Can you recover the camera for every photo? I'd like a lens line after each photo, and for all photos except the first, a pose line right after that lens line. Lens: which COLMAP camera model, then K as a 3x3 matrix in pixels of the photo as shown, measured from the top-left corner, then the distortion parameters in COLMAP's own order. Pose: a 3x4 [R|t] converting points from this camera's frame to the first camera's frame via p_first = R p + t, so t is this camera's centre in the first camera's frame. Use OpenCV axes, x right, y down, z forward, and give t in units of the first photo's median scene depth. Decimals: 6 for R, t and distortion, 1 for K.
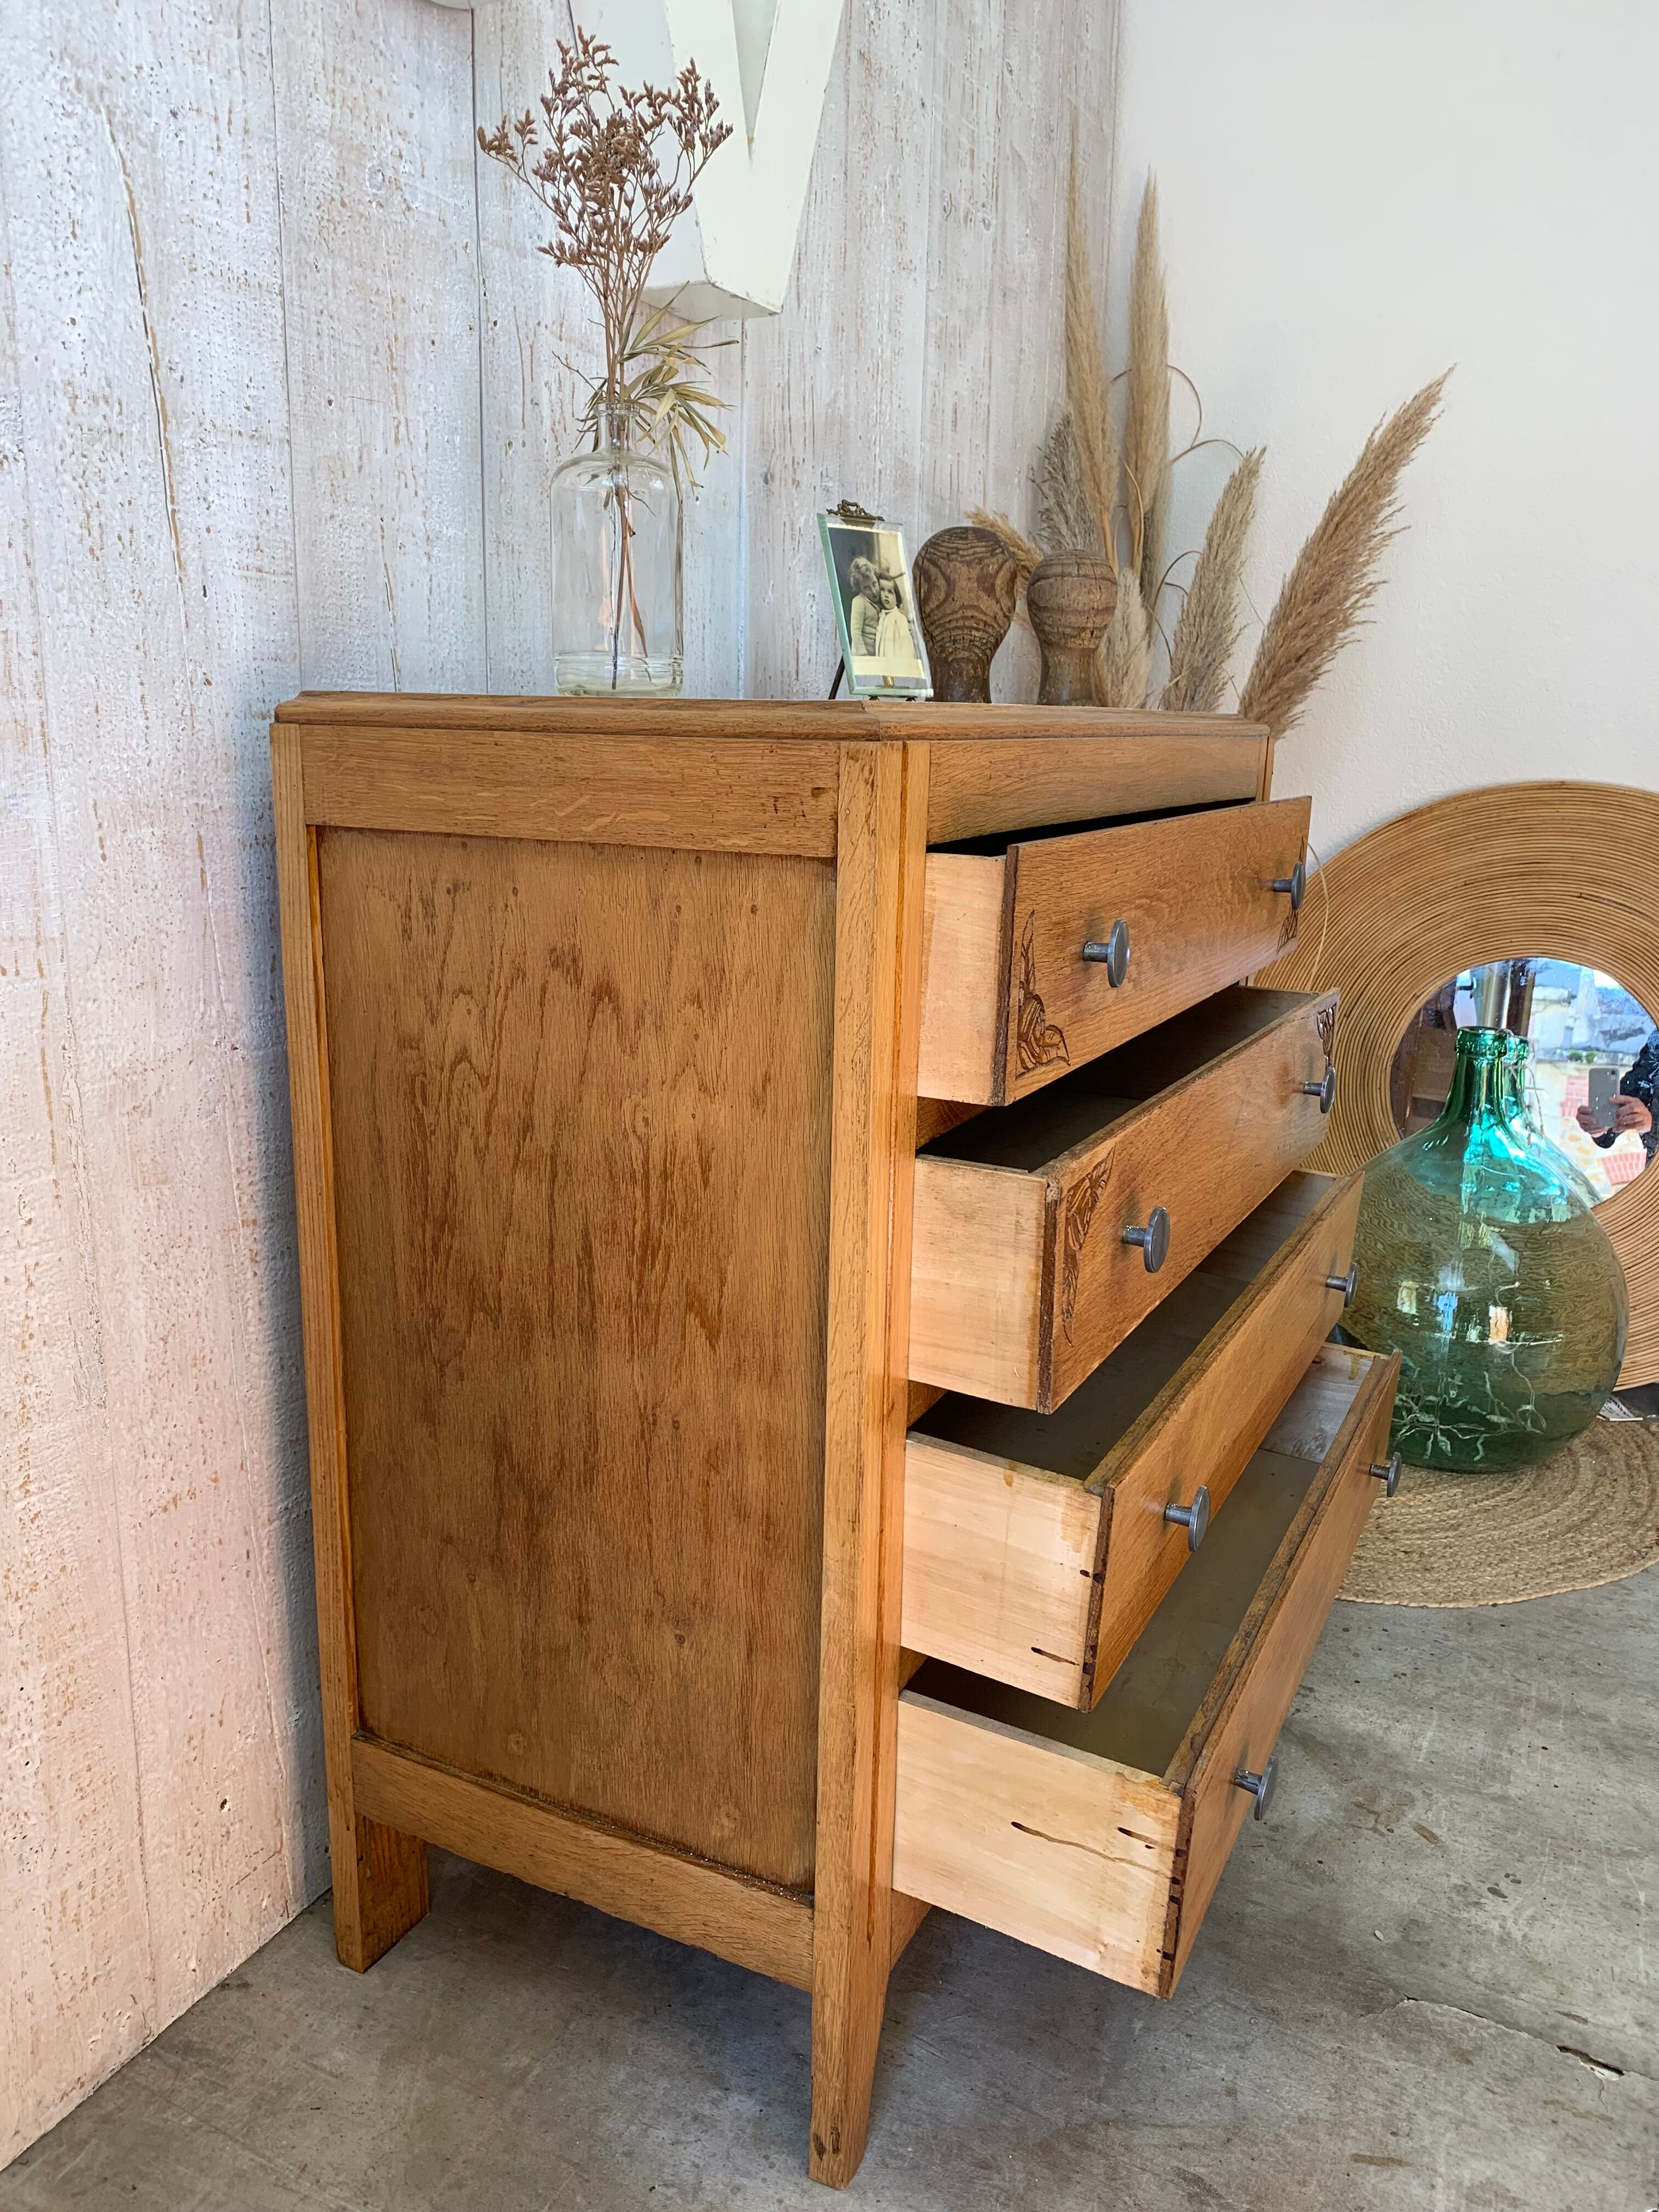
lens RADIAL K [[1687.8, 0, 781.2], [0, 1687.8, 1112.8], [0, 0, 1]] dist [0.007483, 0.001570]
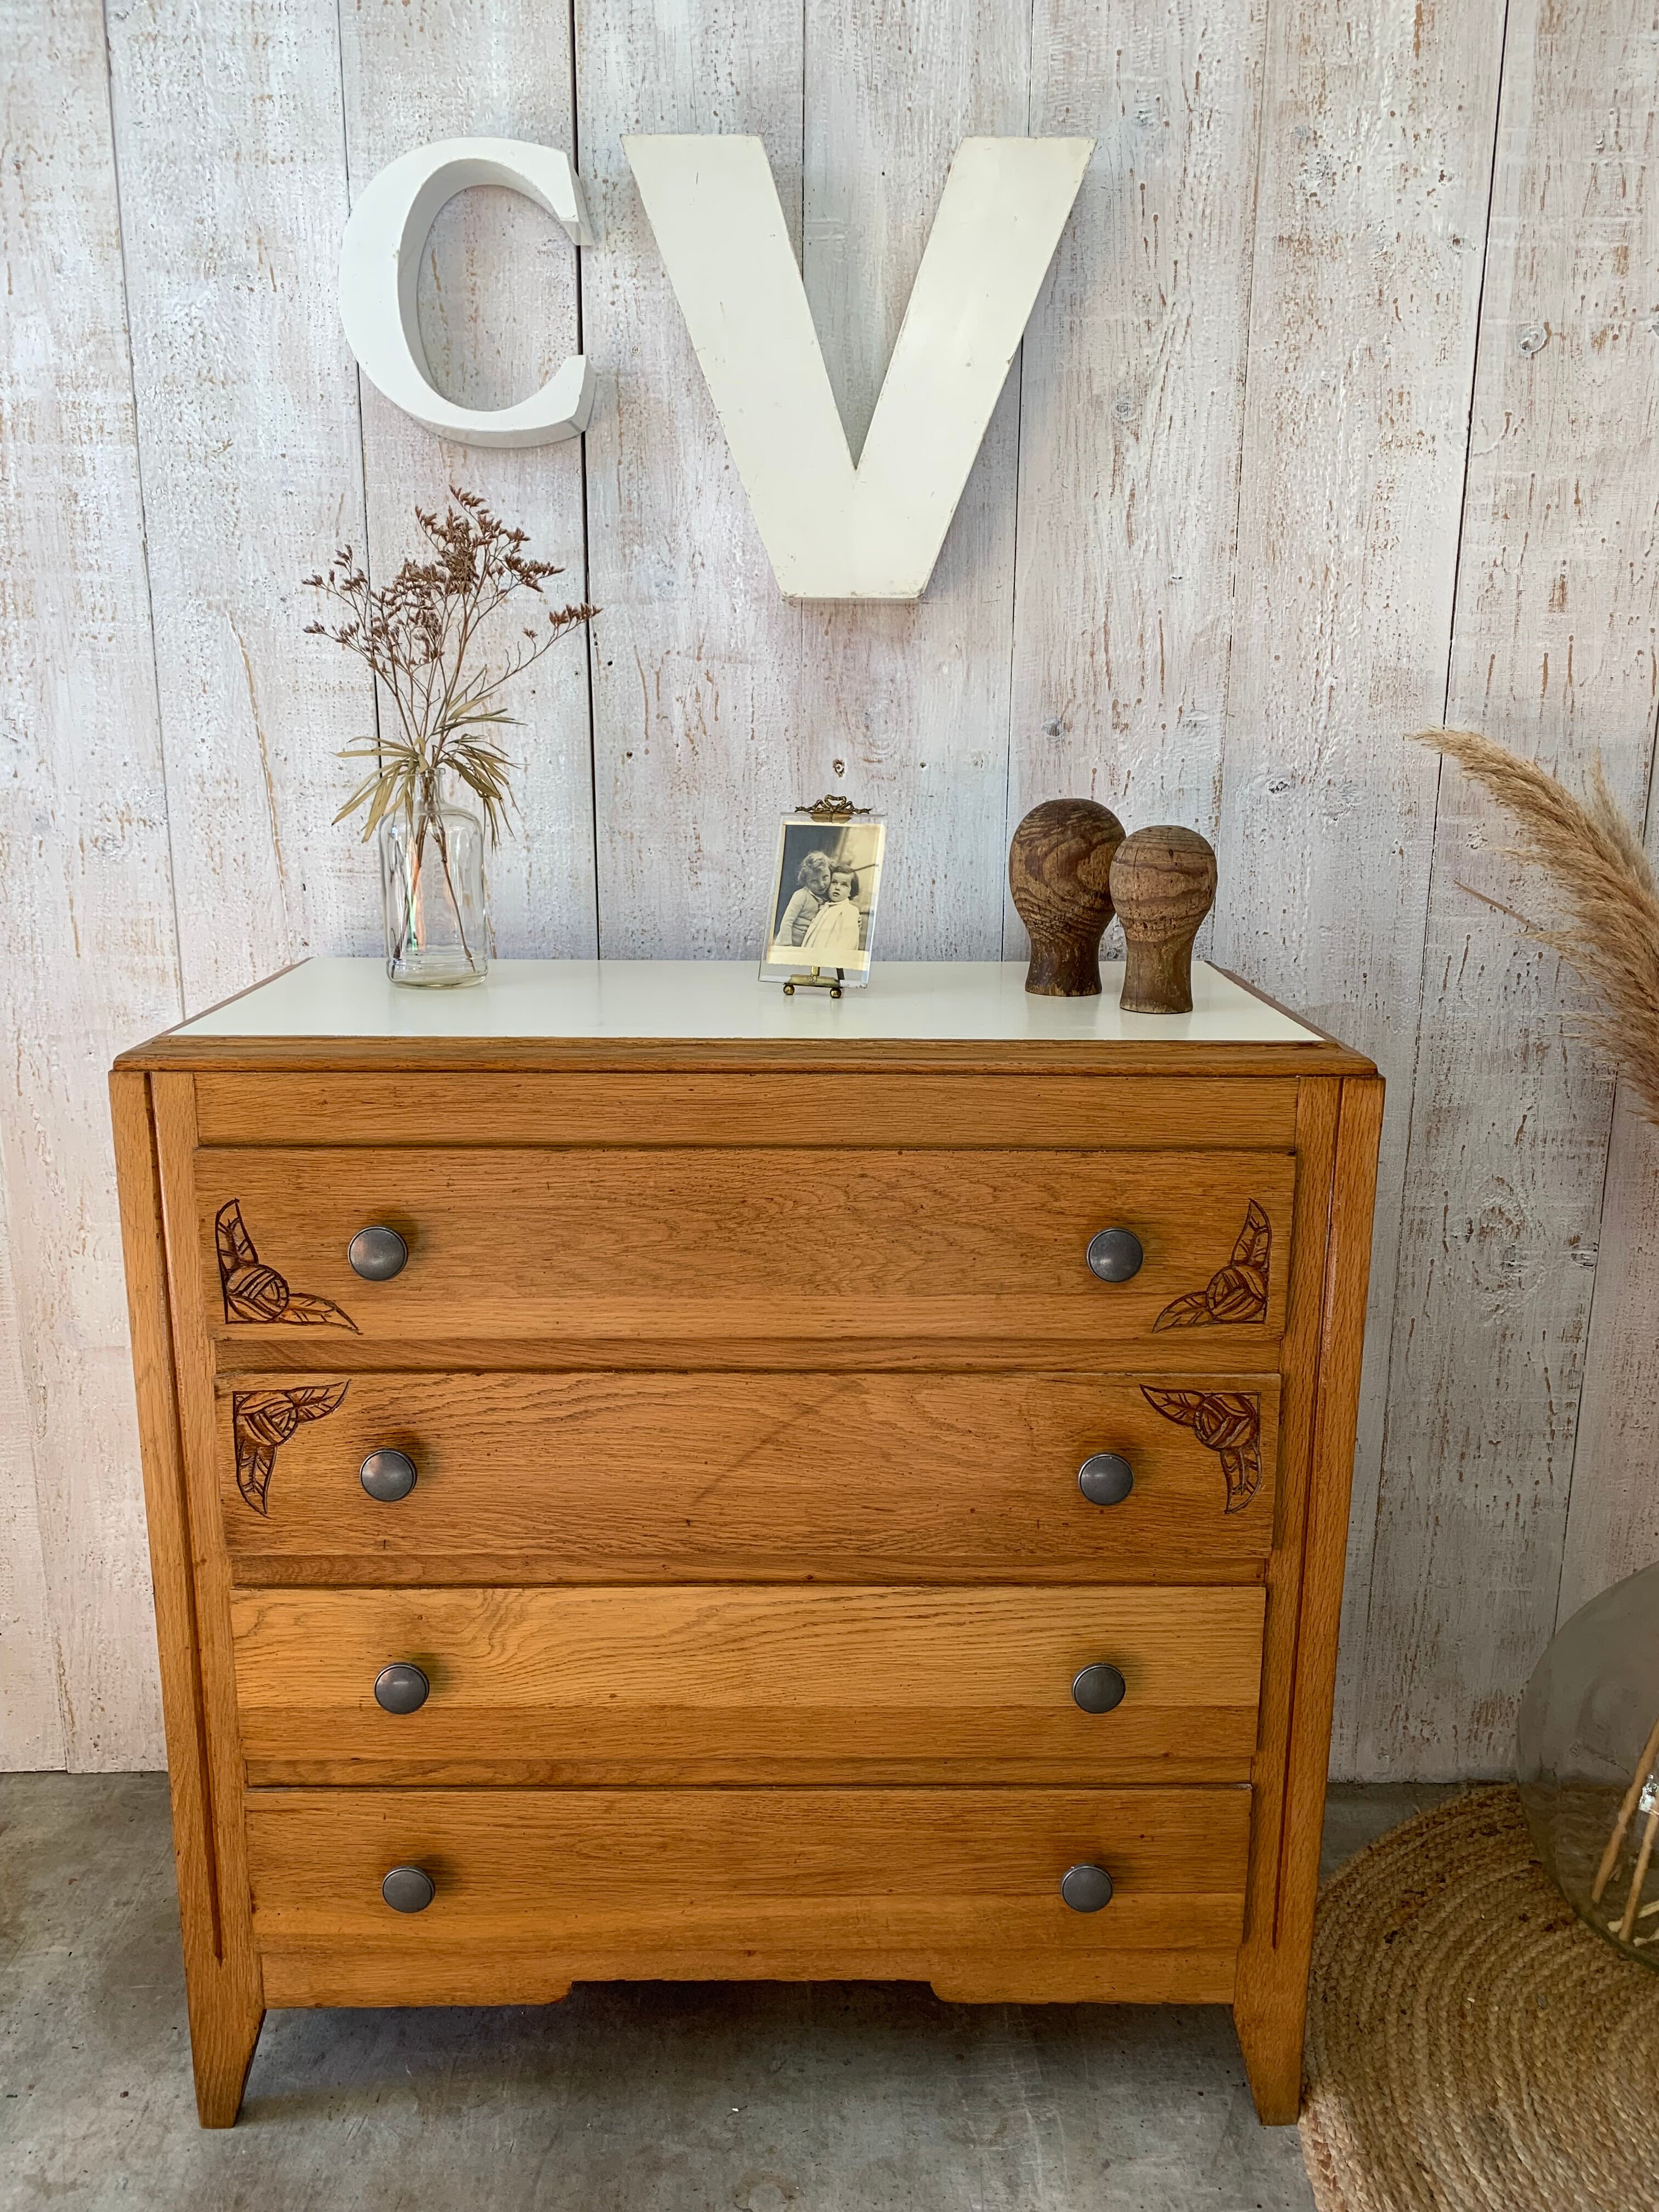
lens RADIAL K [[1670.0, 0, 813.3], [0, 1670.0, 1091.5], [0, 0, 1]] dist [0.007308, 0.000363]
pose [[0.467167, 0.185383, -0.864516, 1.278611], [-0.200121, 0.974568, 0.100841, -0.386639], [0.861224, 0.125898, 0.492385, 0.694088]]
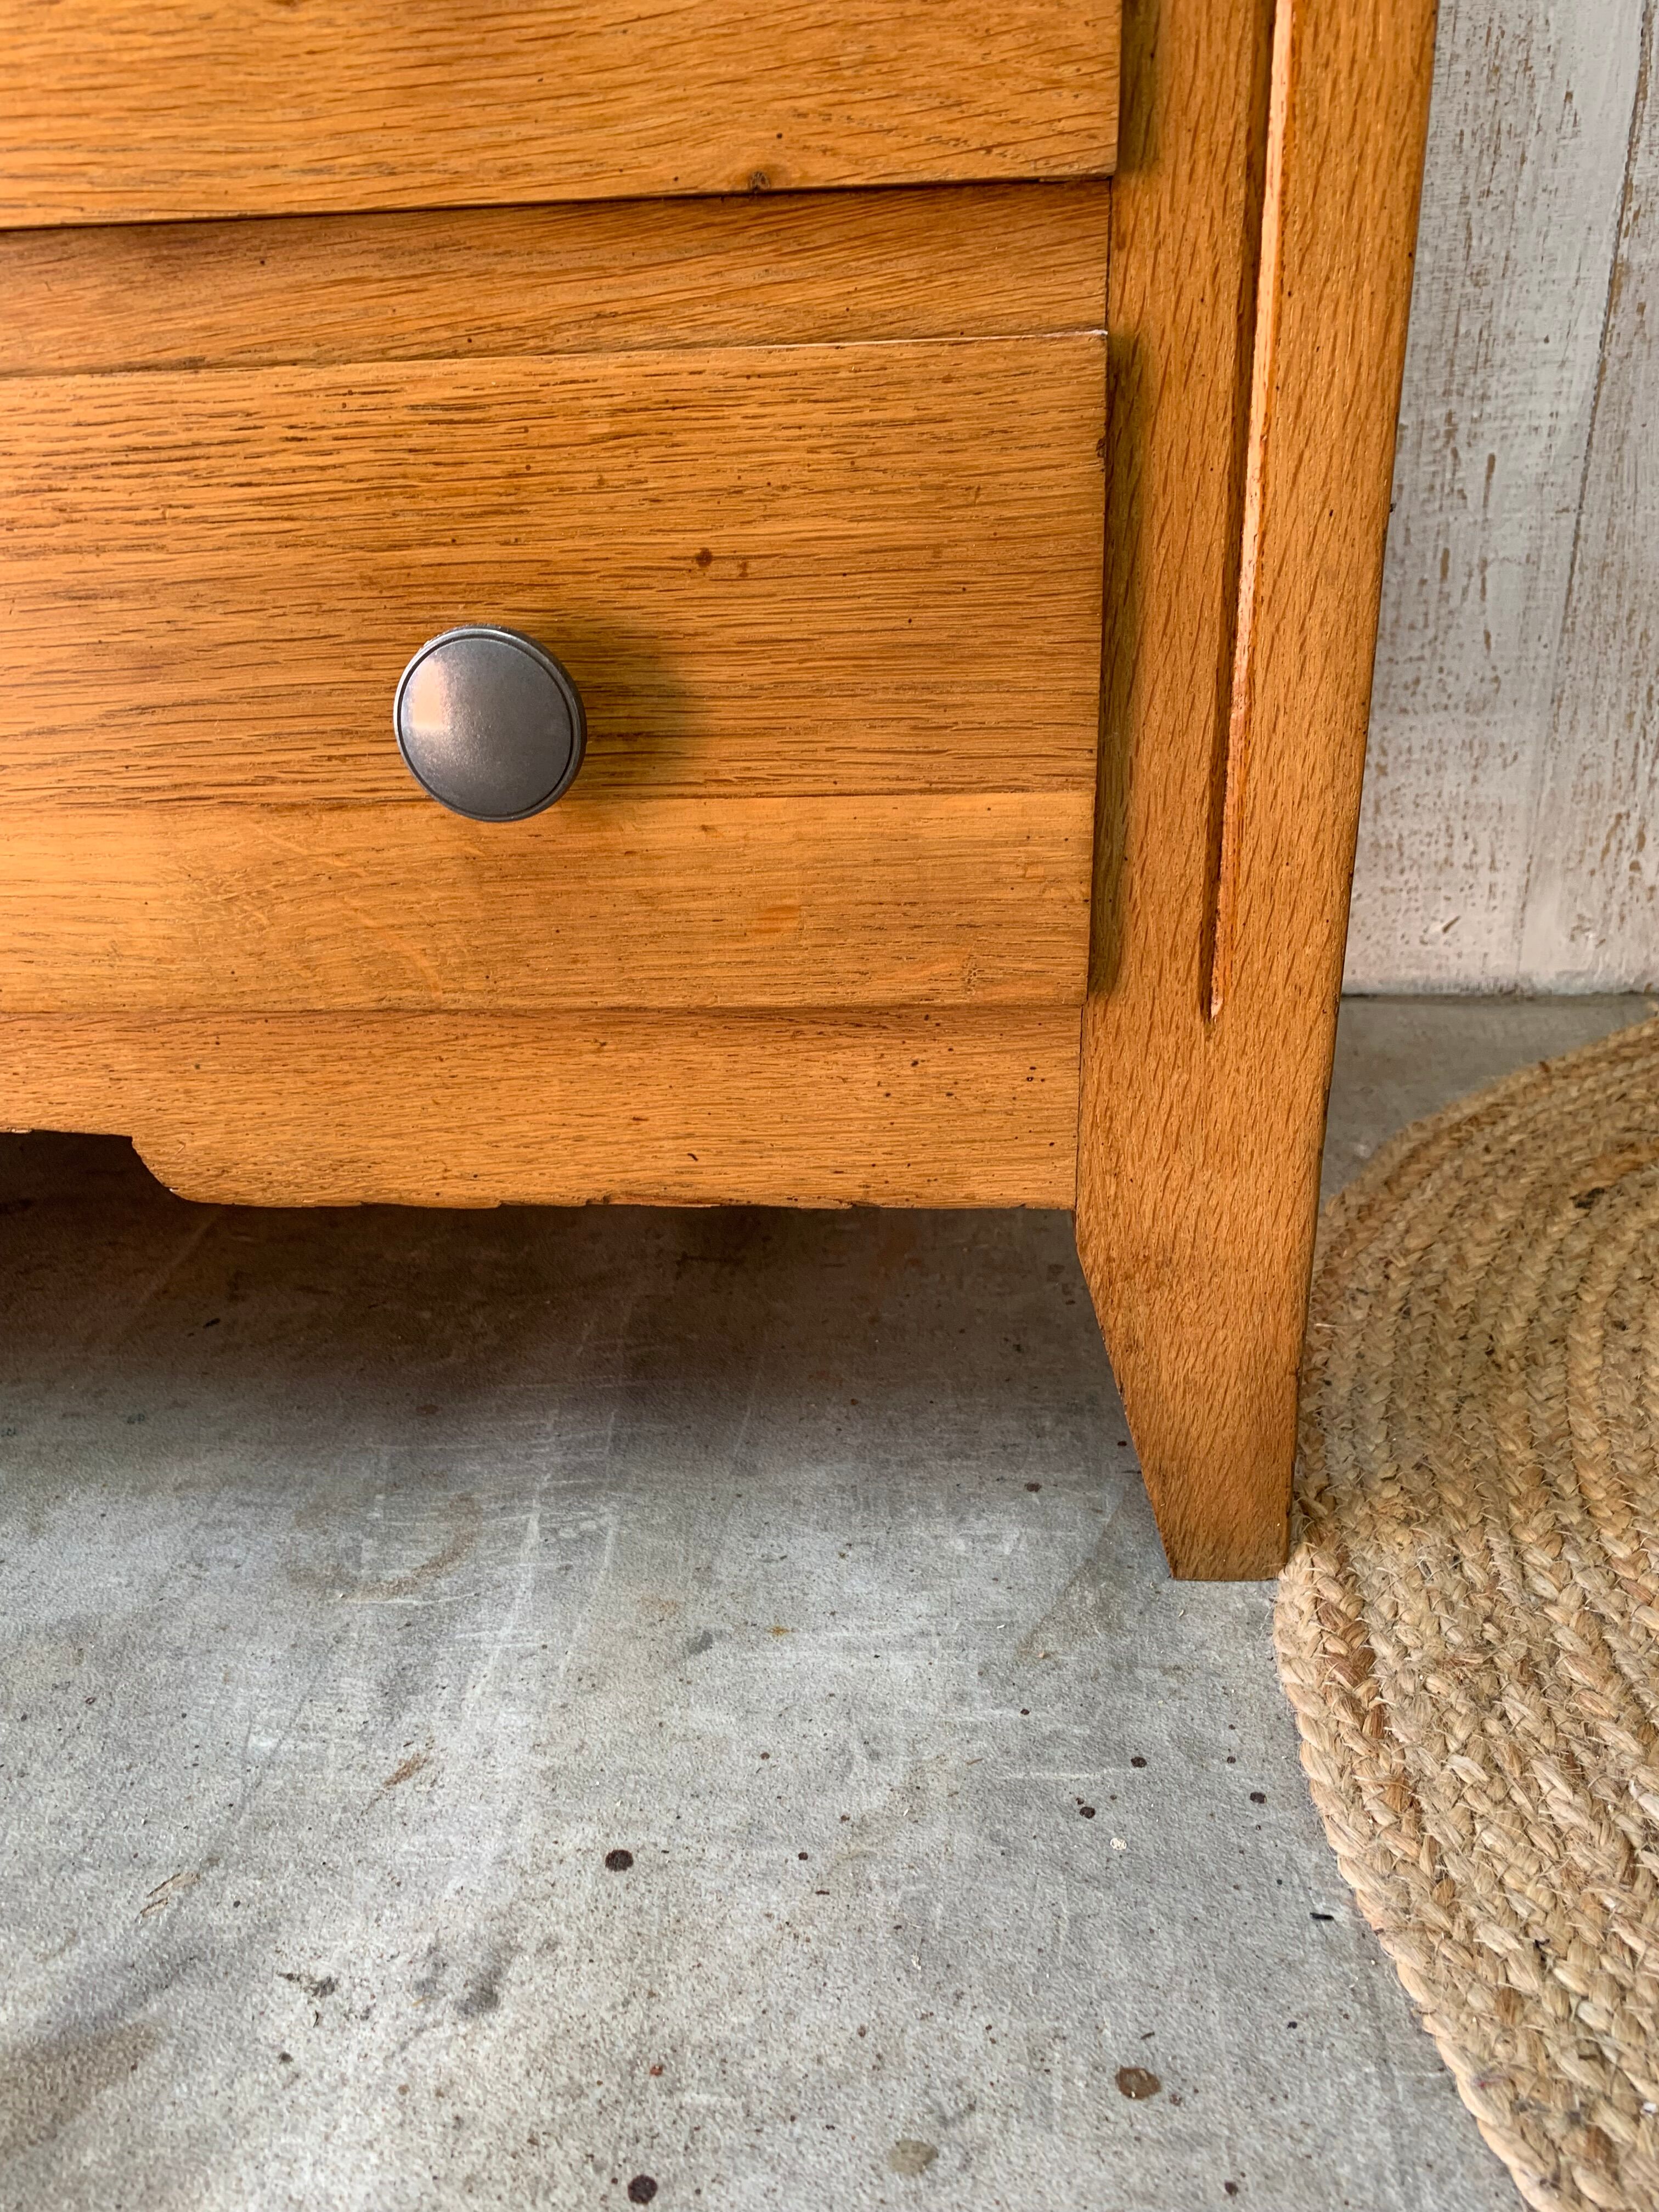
lens RADIAL K [[1714.4, 0, 816.7], [0, 1714.4, 1083.1], [0, 0, 1]] dist [0.007049, 0.006085]
pose [[0.398414, 0.340556, -0.851639, 0.755136], [-0.167087, 0.939926, 0.297693, 0.239101], [0.901858, 0.023693, 0.431382, 1.471612]]
